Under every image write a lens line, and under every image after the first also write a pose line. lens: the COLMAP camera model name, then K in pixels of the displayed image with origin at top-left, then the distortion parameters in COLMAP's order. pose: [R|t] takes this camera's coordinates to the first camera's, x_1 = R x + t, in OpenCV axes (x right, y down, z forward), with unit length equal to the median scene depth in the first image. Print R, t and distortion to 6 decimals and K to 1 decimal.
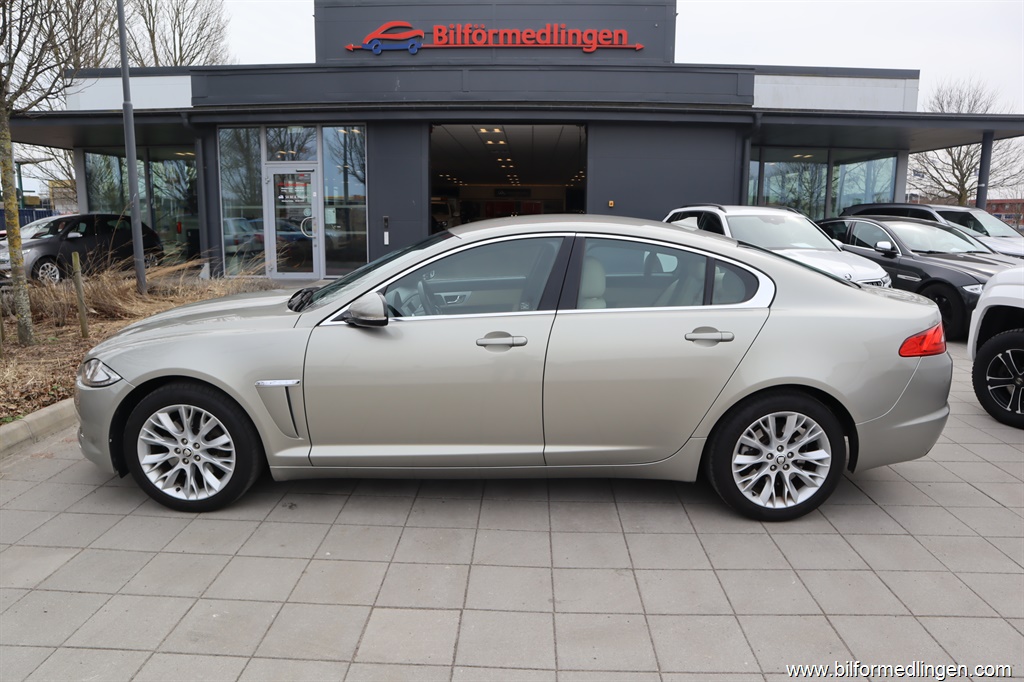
lens RADIAL K [[721.3, 0, 512.0], [0, 721.3, 341.0], [0, 0, 1]] dist [-0.102005, 0.068473]
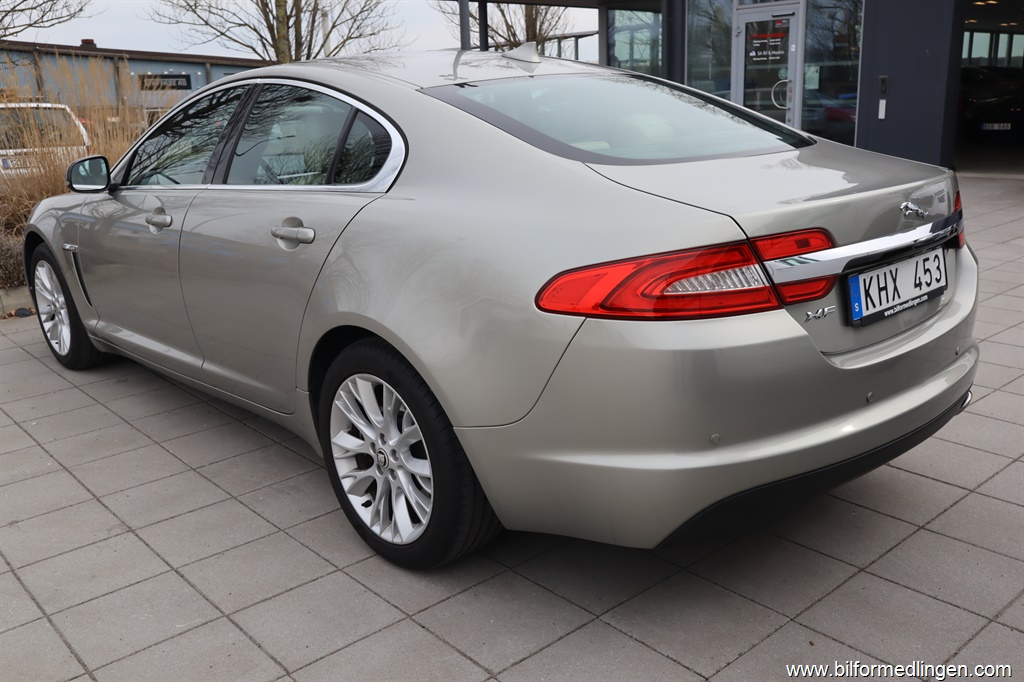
lens RADIAL K [[927.3, 0, 512.0], [0, 927.3, 341.0], [0, 0, 1]] dist [-0.016370, -0.006203]
pose [[0.688776, 0.164181, -0.706139, 0.954840], [-0.097864, 0.986160, 0.133829, -0.038353], [0.718338, -0.023073, 0.695311, 0.542544]]
